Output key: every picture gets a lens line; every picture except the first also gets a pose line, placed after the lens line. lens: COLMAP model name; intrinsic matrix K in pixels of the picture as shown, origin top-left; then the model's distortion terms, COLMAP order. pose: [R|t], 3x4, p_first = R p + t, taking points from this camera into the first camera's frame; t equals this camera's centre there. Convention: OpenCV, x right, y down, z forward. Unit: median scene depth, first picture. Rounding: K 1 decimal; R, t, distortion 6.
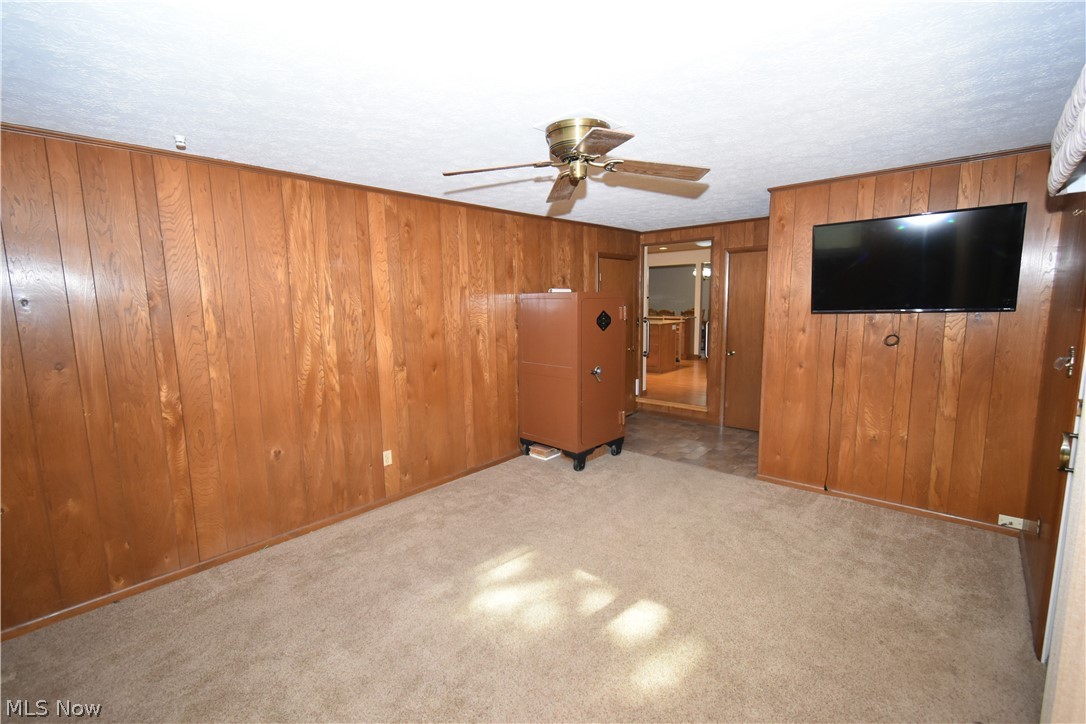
lens RADIAL K [[491.0, 0, 541.7], [0, 491.0, 366.9], [0, 0, 1]] dist [0.004573, 0.000614]
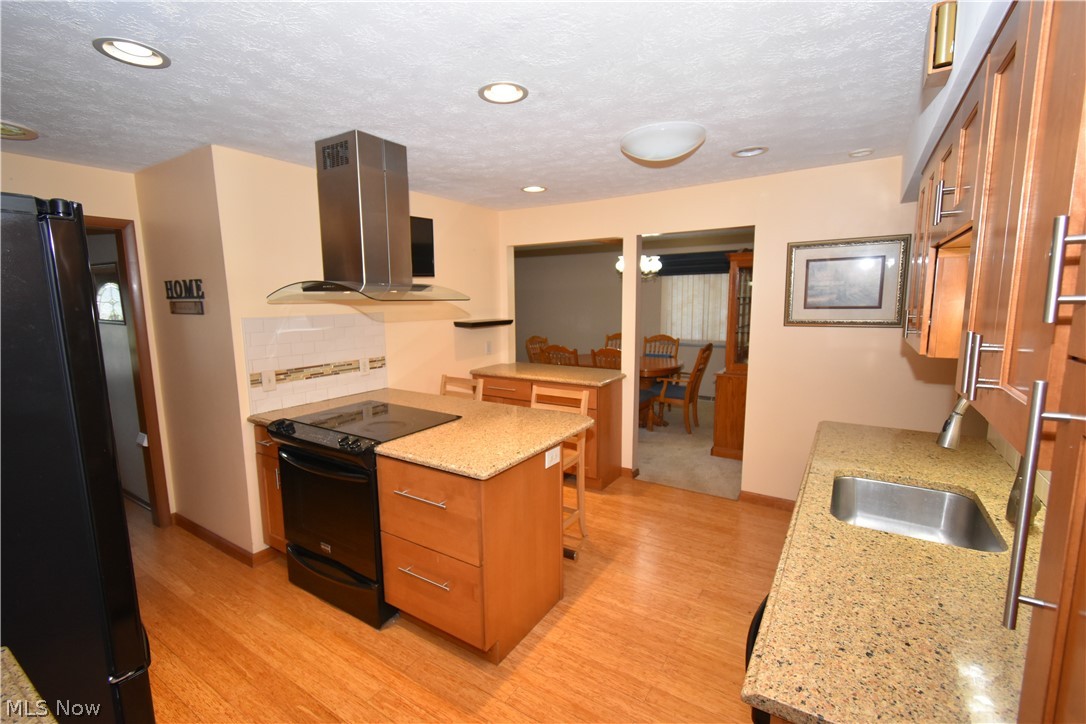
lens RADIAL K [[491.0, 0, 541.7], [0, 491.0, 366.9], [0, 0, 1]] dist [0.004573, 0.000614]
pose [[0.987939, -0.015633, 0.154053, 0.185906], [0.015892, 0.999874, -0.000449, -0.108953], [-0.154027, 0.002891, 0.988062, 0.617398]]
